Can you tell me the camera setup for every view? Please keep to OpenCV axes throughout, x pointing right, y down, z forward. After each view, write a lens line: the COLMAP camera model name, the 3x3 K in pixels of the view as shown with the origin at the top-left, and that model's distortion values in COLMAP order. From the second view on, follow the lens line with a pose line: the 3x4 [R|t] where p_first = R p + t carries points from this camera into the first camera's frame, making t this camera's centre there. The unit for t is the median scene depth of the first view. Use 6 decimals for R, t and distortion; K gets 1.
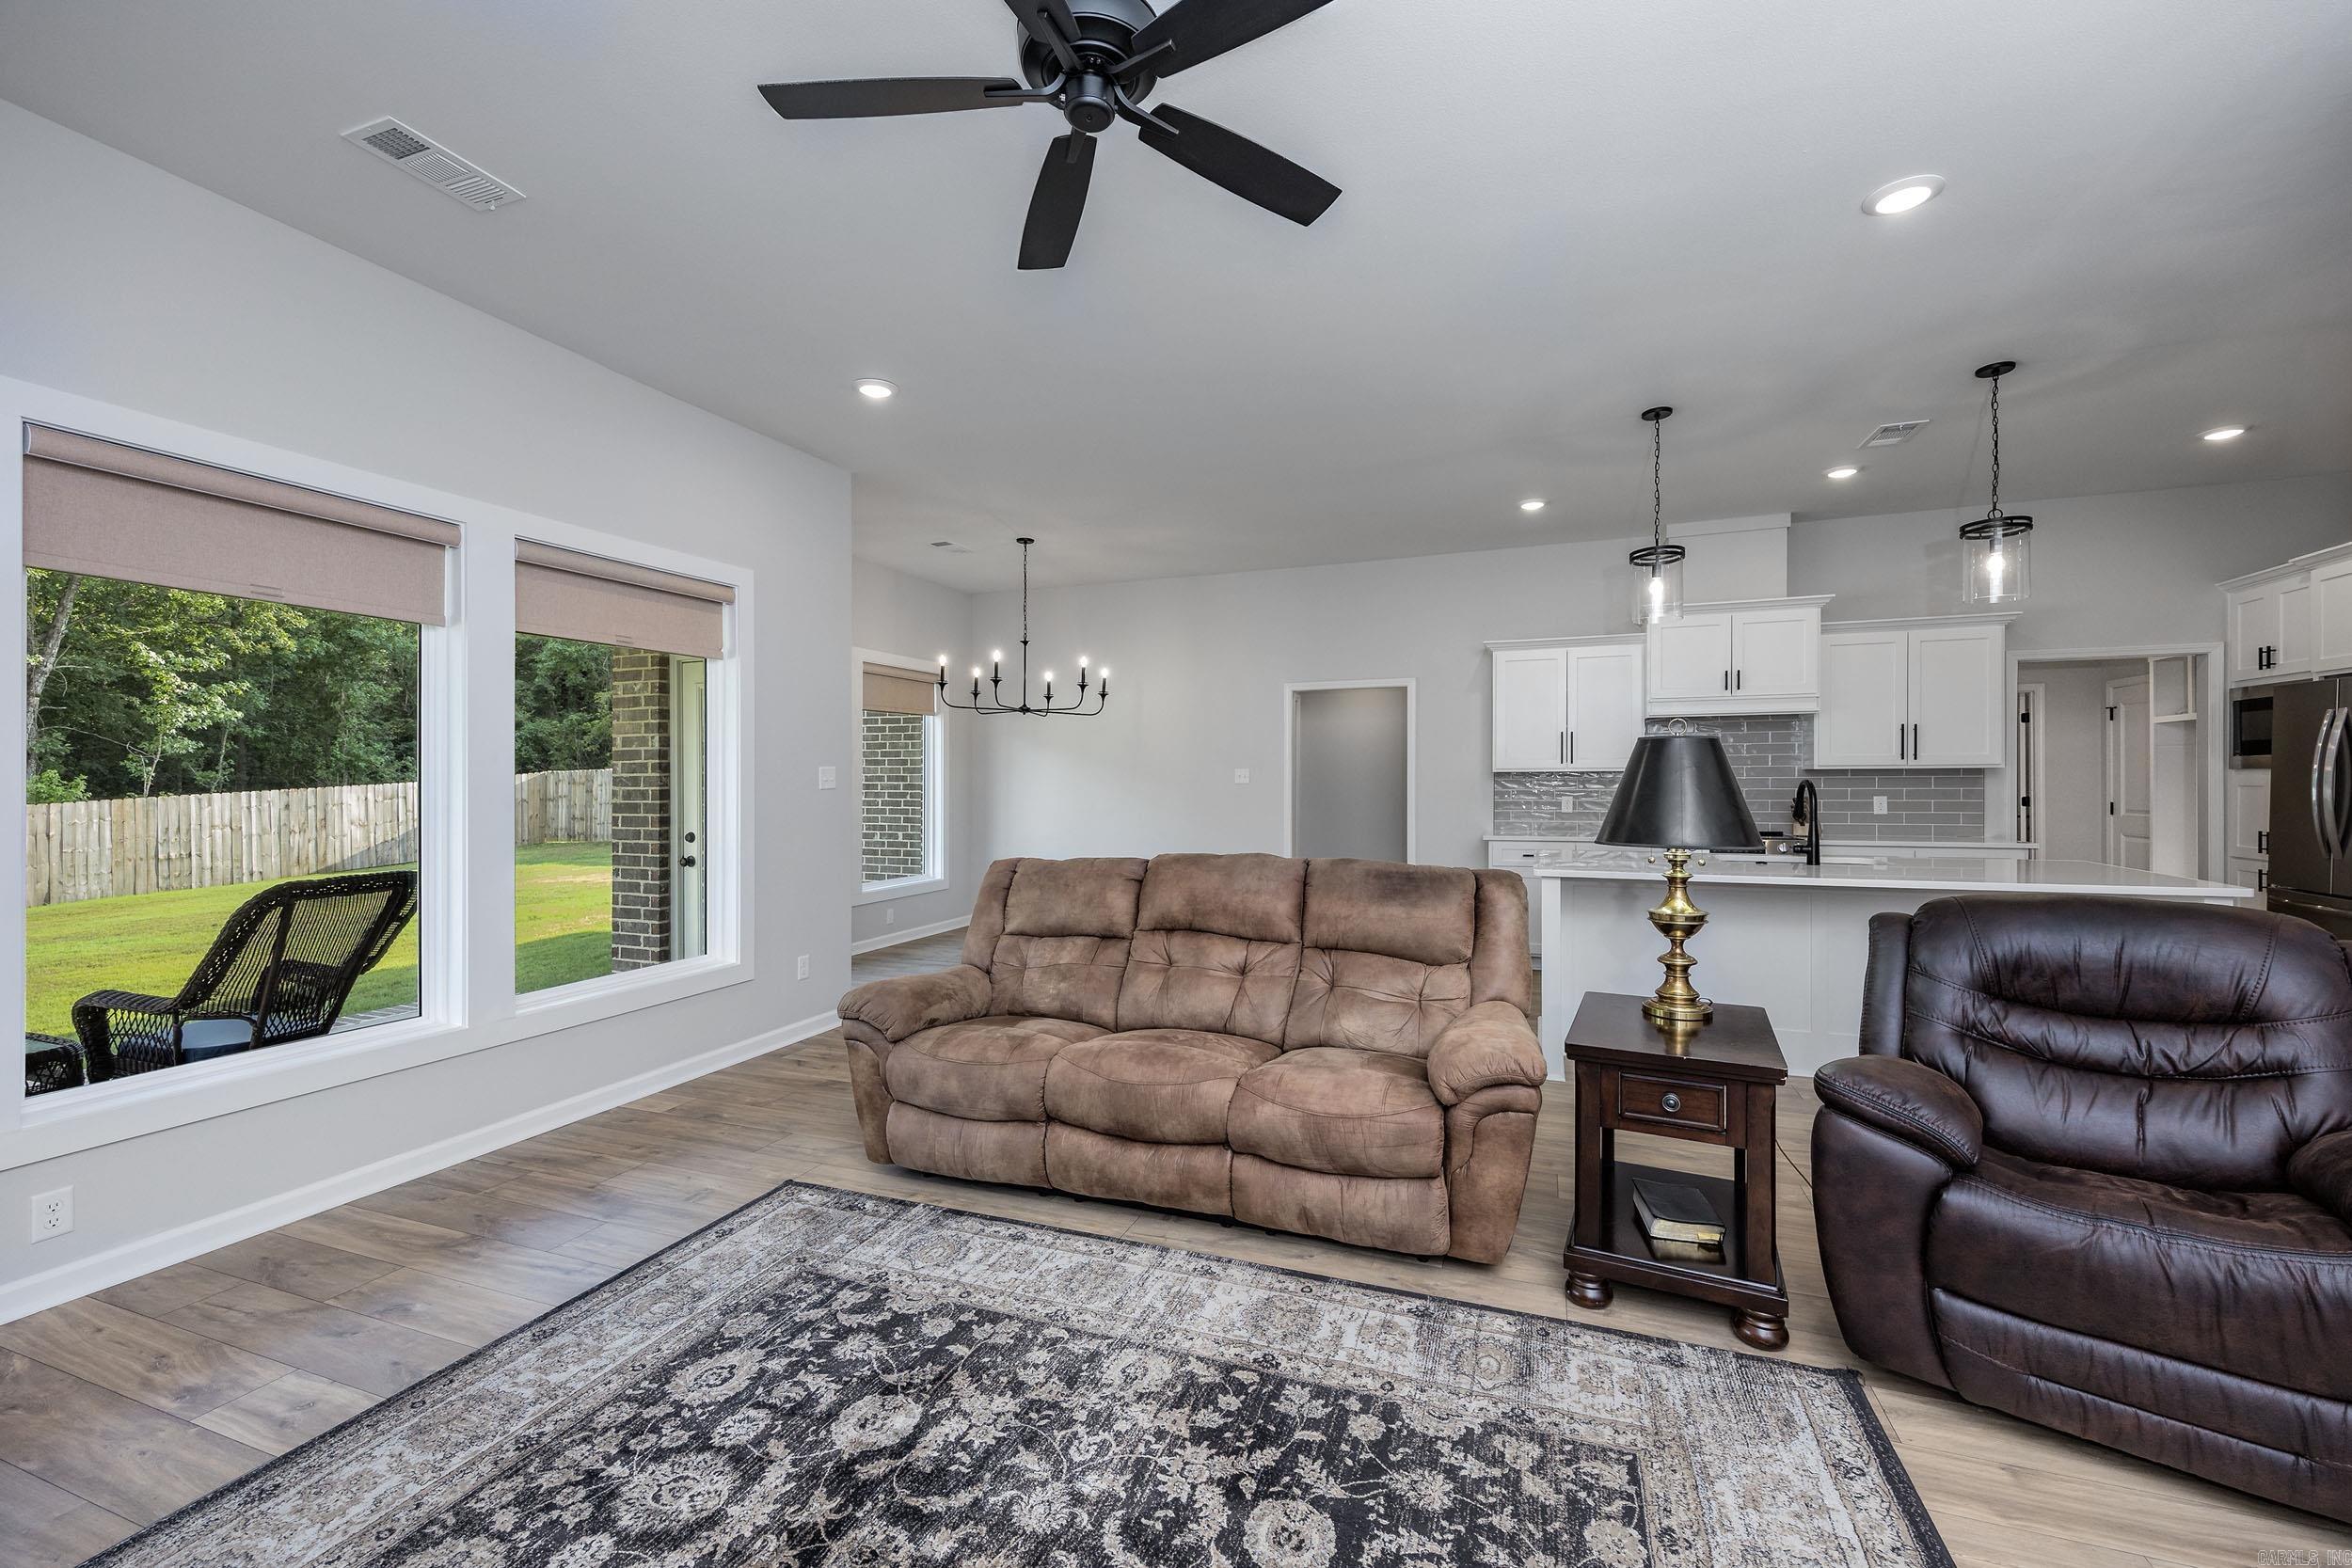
lens RADIAL K [[905.1, 0, 1173.6], [0, 905.1, 782.3], [0, 0, 1]] dist [0.001827, 0.000080]
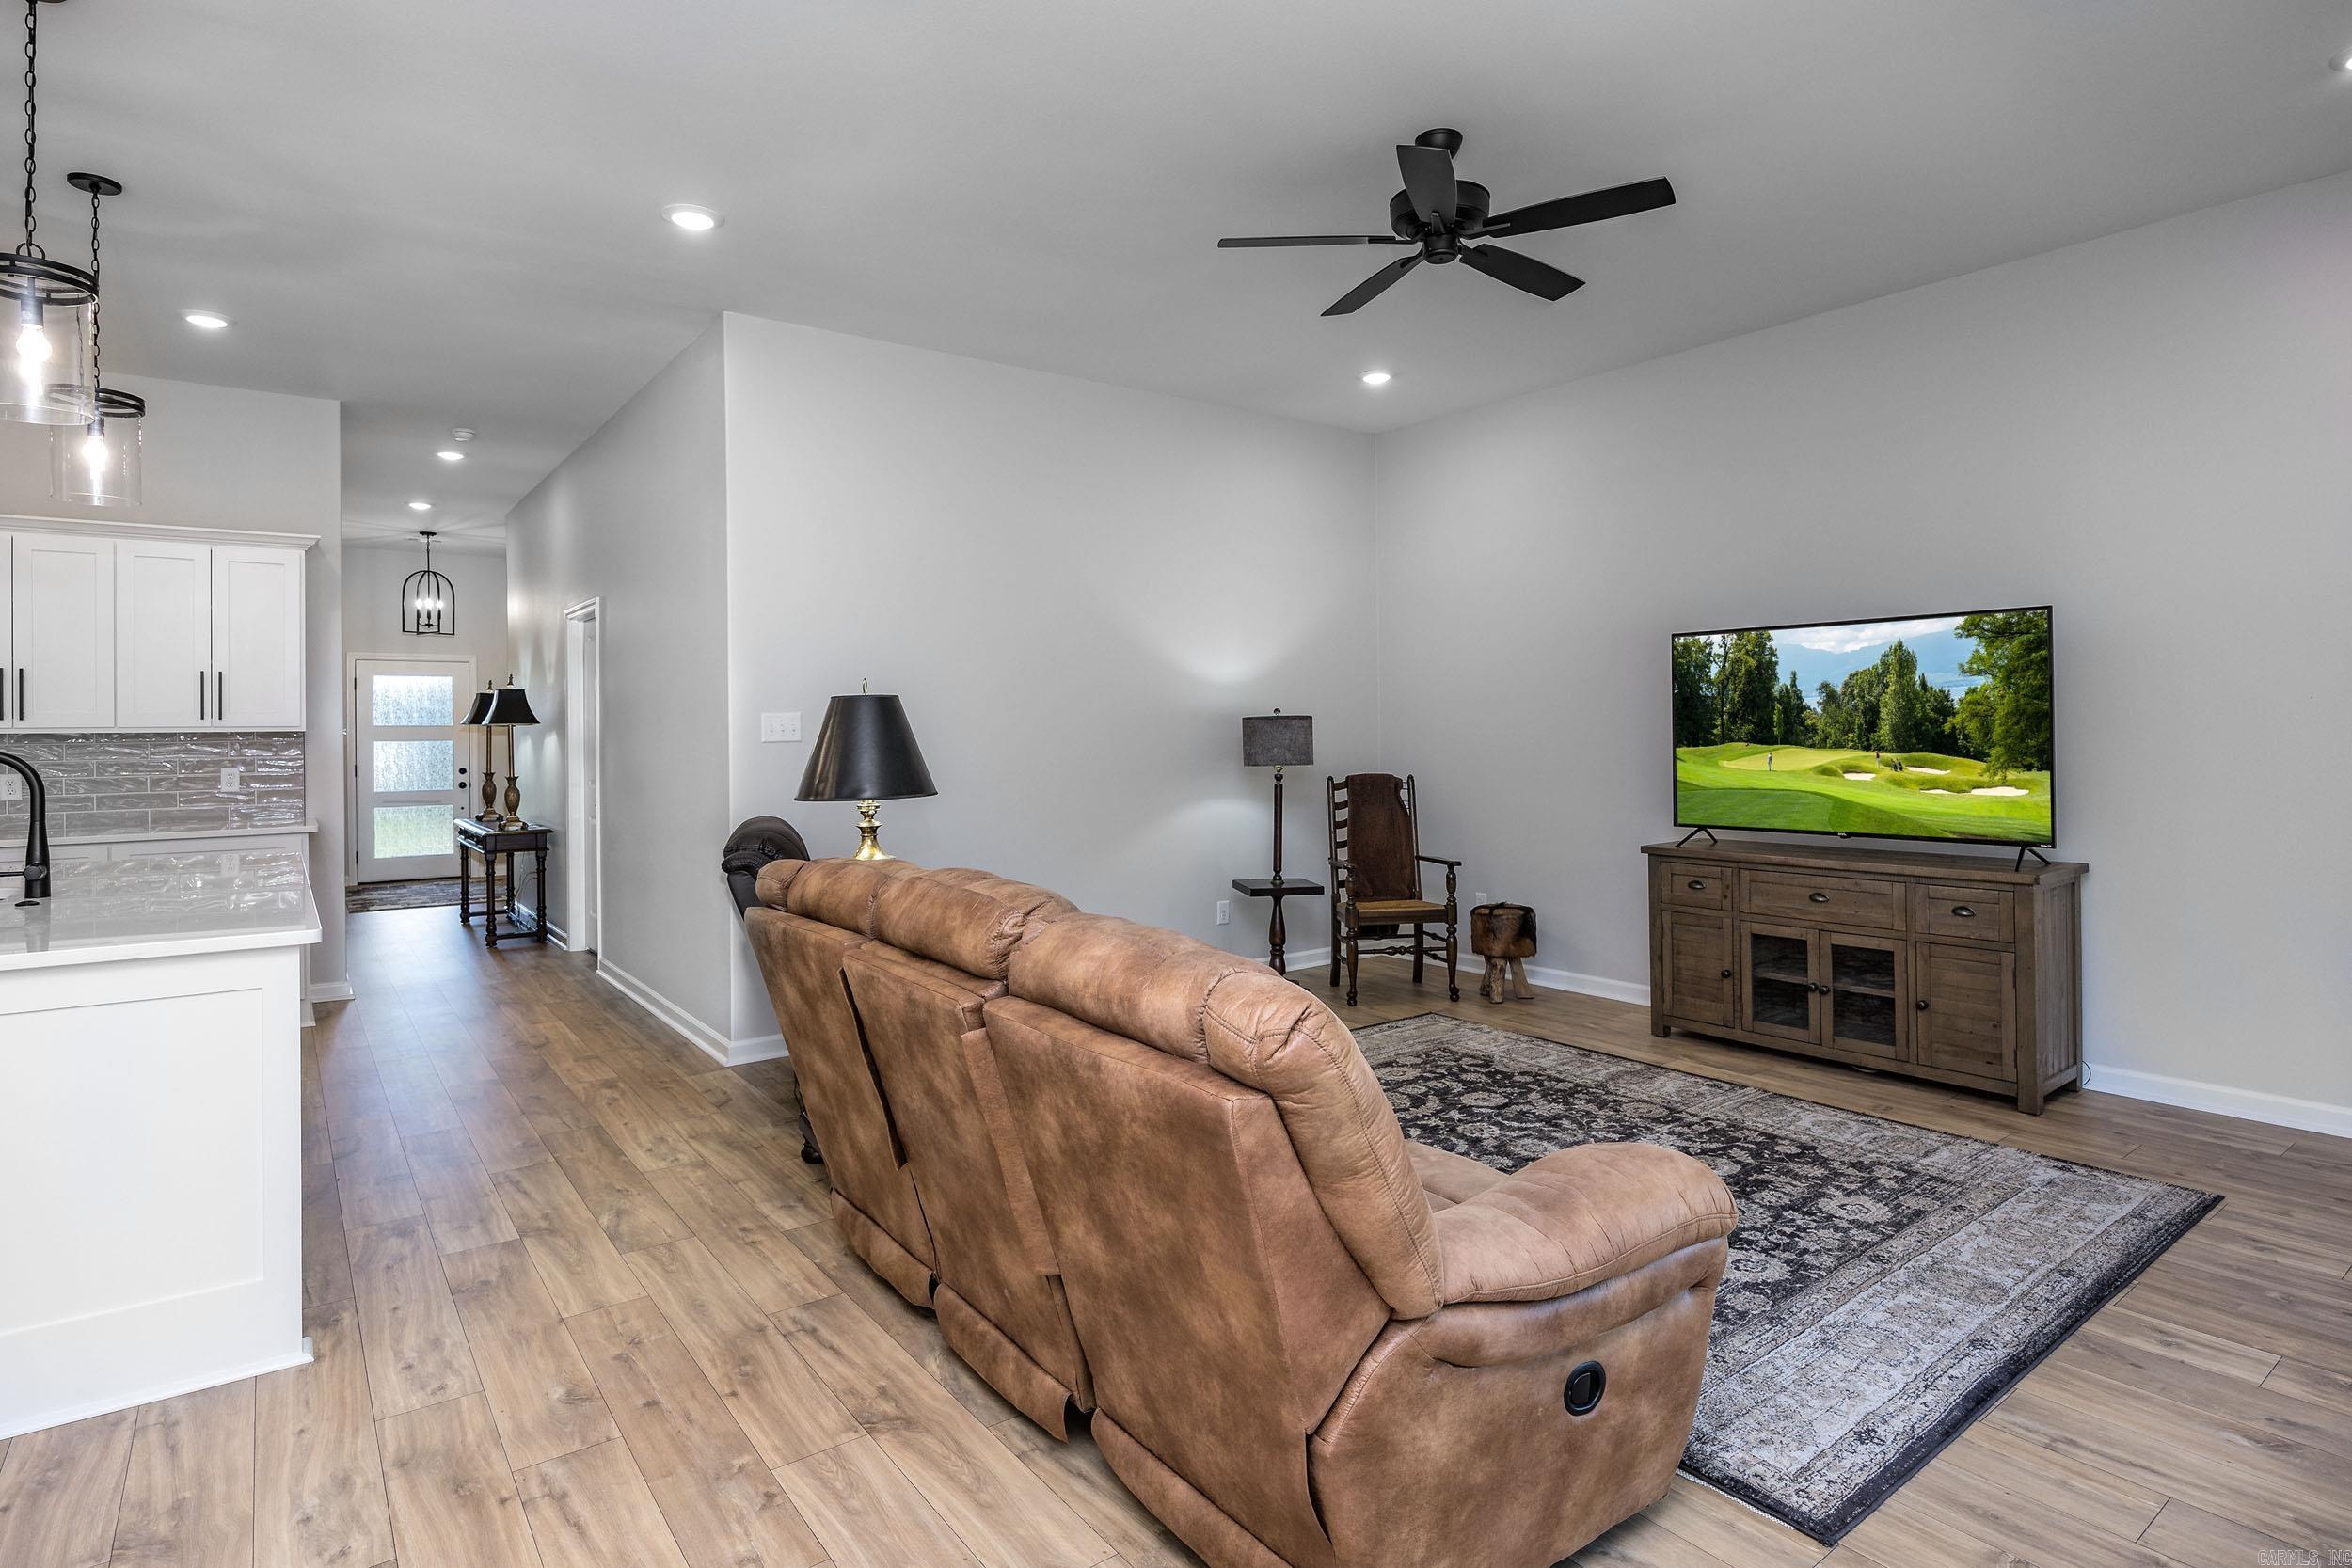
lens RADIAL K [[1216.2, 0, 1218.2], [0, 1216.2, 710.1], [0, 0, 1]] dist [-0.005147, -0.000176]
pose [[-0.847511, 0.019985, 0.530401, -0.659728], [0.014283, 0.999788, -0.014848, -0.011426], [-0.530585, -0.005008, -0.847617, 2.274809]]
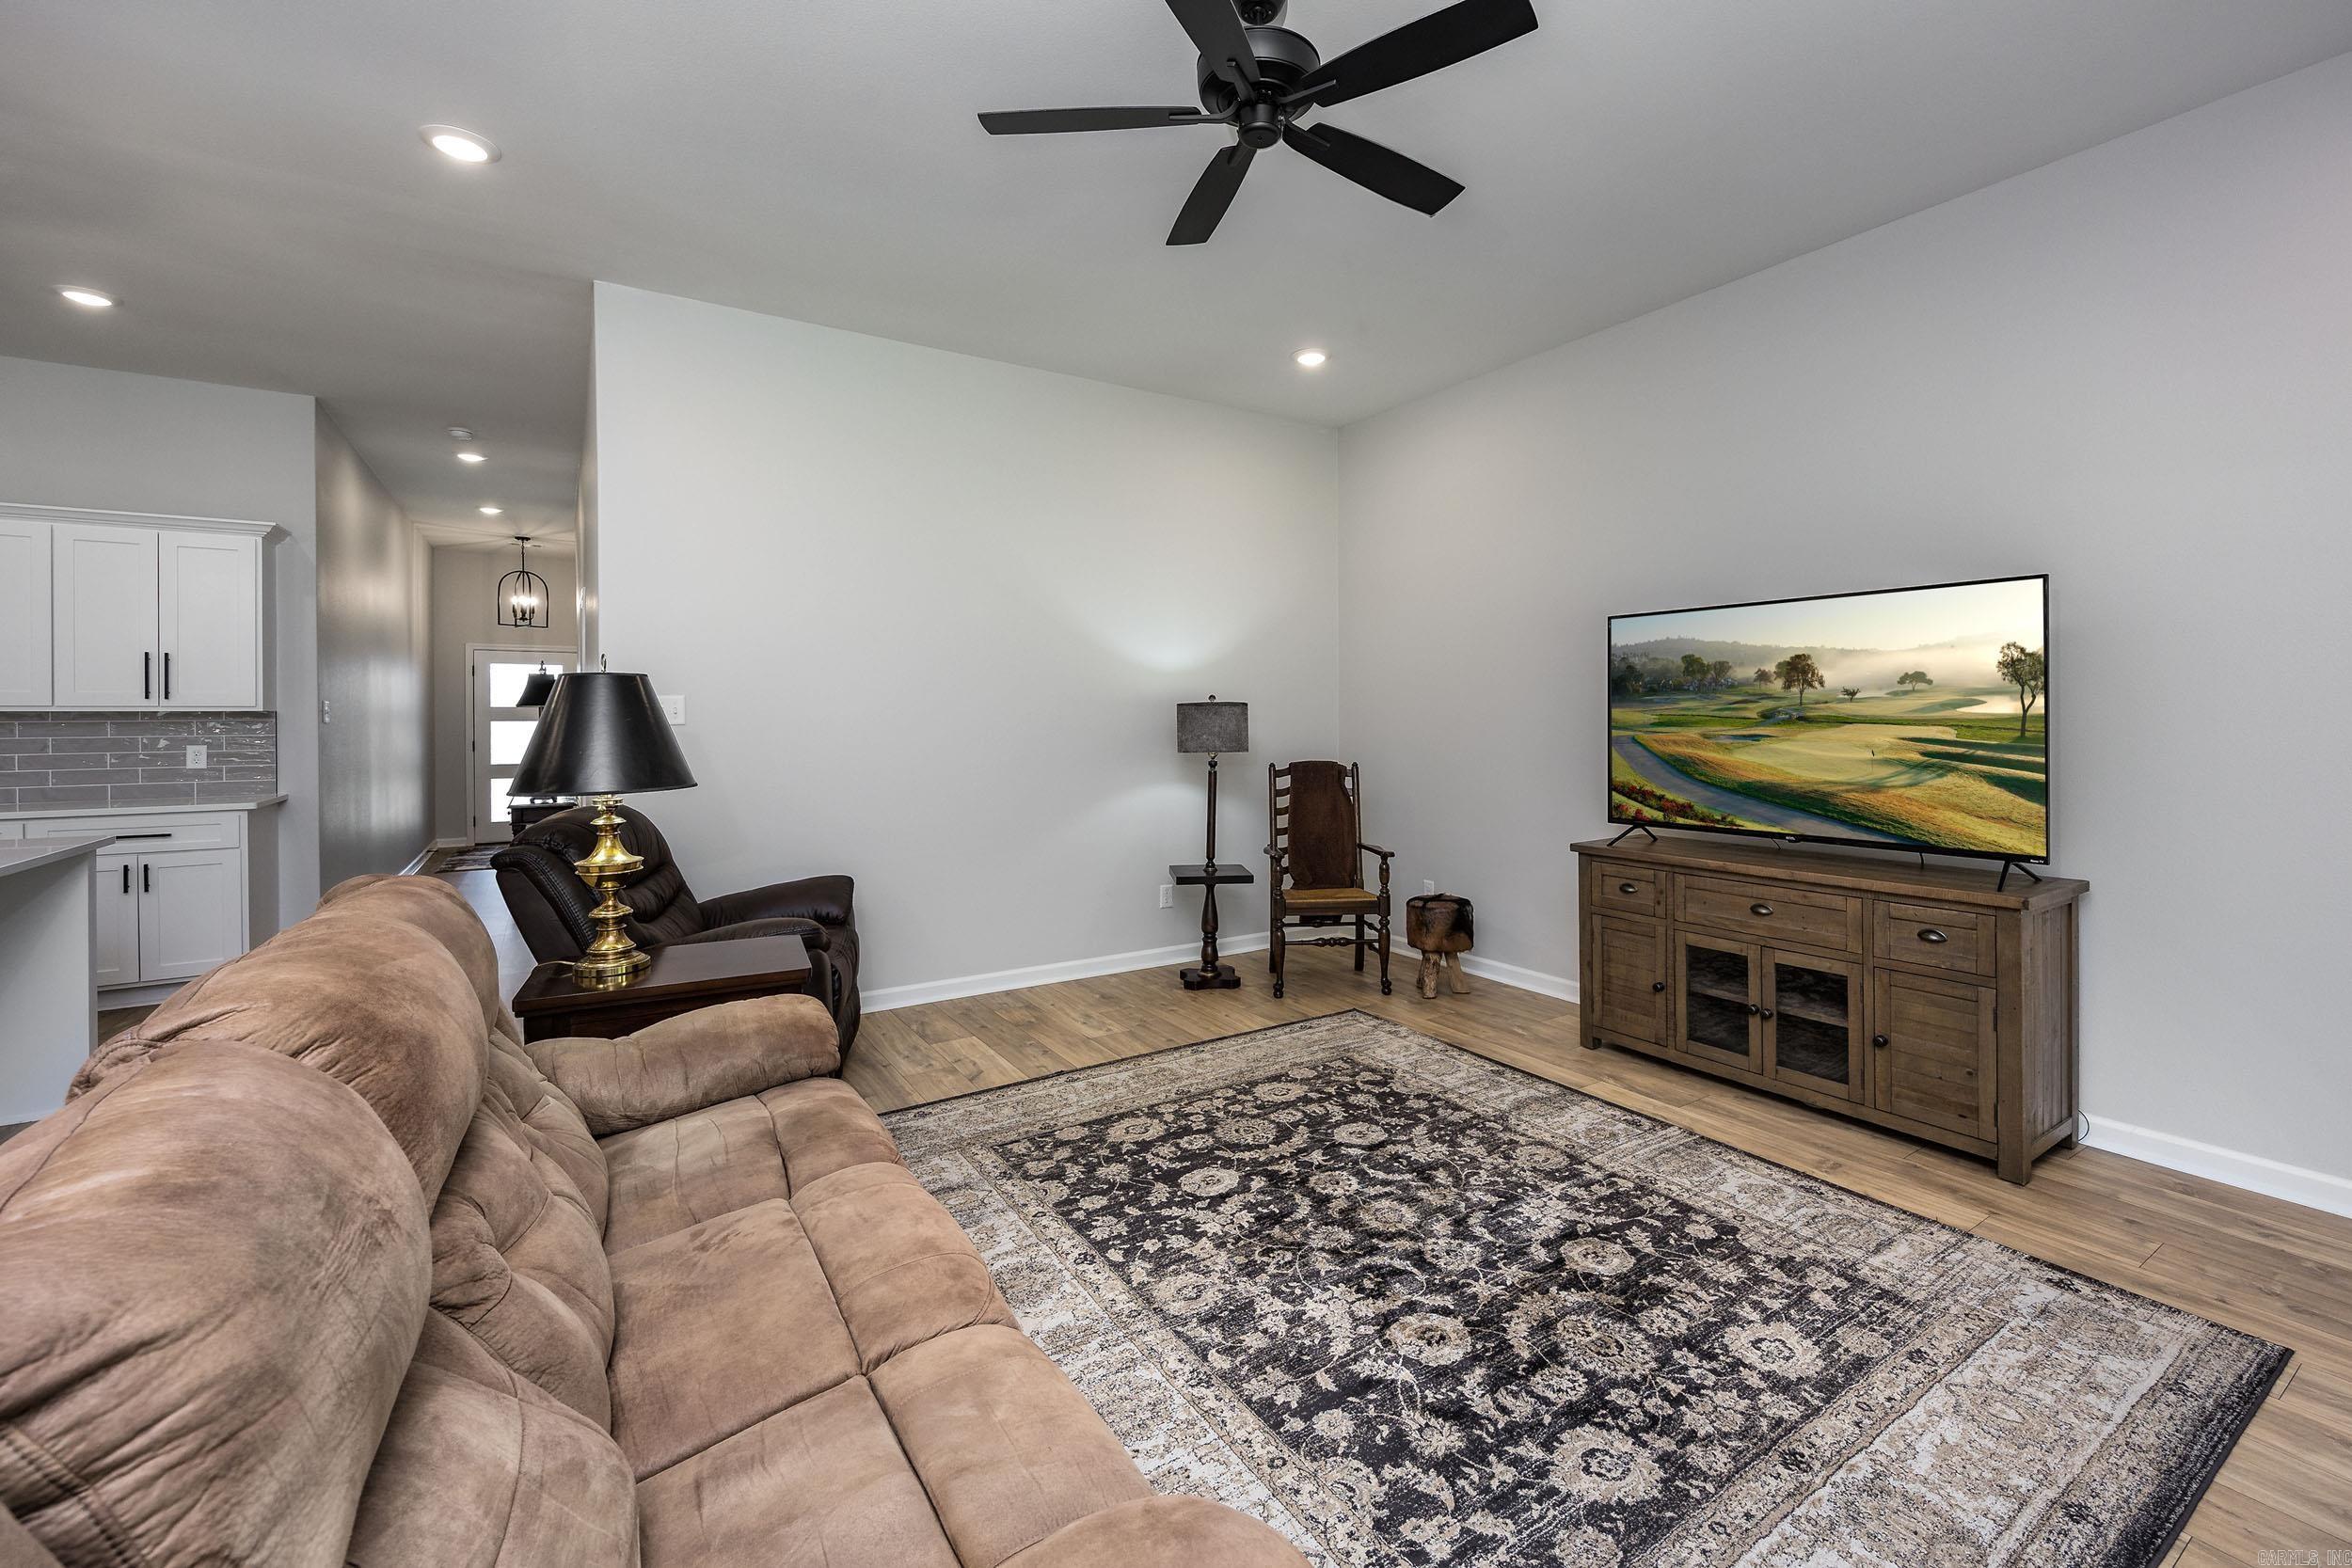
lens RADIAL K [[985.4, 0, 1229.8], [0, 985.4, 707.5], [0, 0, 1]] dist [0.004131, -0.001661]
pose [[-0.804689, 0.010498, 0.593603, -0.665570], [0.007120, 0.999942, -0.008032, -0.007678], [-0.593653, -0.002237, -0.804718, 1.656373]]
